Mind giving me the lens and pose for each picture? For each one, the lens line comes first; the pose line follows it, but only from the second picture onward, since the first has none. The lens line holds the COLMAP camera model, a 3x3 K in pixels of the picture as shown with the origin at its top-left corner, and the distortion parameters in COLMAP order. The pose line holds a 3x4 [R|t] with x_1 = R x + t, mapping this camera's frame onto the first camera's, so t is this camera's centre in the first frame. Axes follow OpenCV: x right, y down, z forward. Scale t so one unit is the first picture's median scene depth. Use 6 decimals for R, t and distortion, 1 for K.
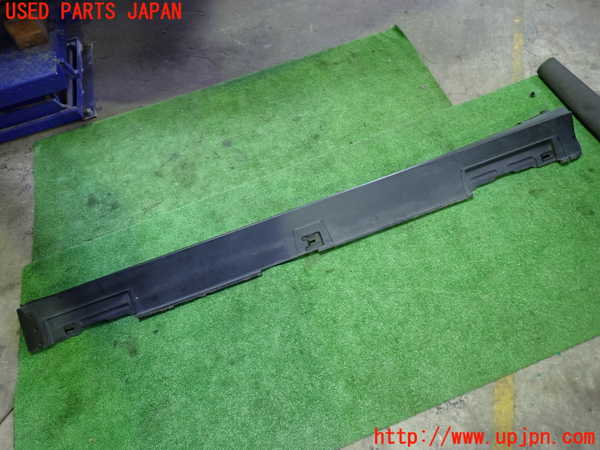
lens RADIAL K [[472.5, 0, 297.8], [0, 472.5, 210.1], [0, 0, 1]] dist [0.013221, -0.002798]
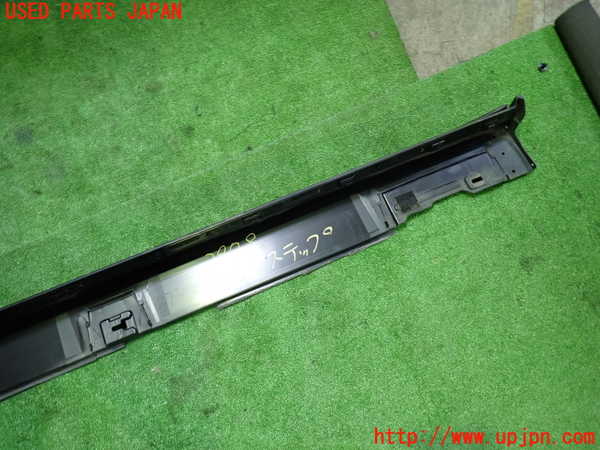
lens RADIAL K [[472.5, 0, 297.8], [0, 472.5, 210.1], [0, 0, 1]] dist [0.013221, -0.002798]
pose [[0.983341, -0.032518, 0.178839, 0.064669], [-0.037859, 0.925653, 0.376475, -0.294475], [-0.177785, -0.376974, 0.909001, 0.427810]]
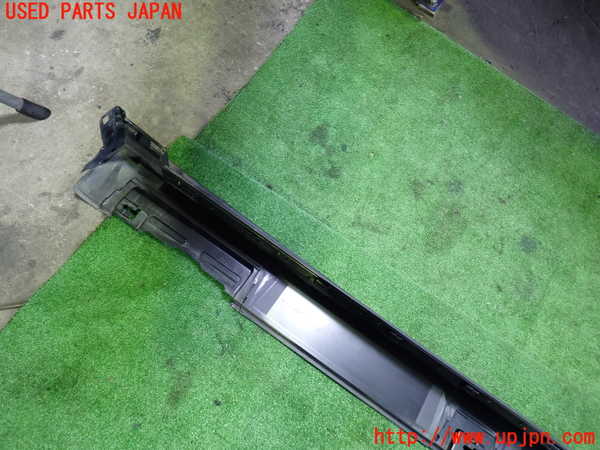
lens RADIAL K [[472.5, 0, 297.8], [0, 472.5, 210.1], [0, 0, 1]] dist [0.013221, -0.002798]
pose [[0.578093, 0.814751, -0.044607, -0.340908], [-0.757194, 0.556021, 0.342780, -0.156951], [0.304083, -0.164382, 0.938356, 0.380279]]
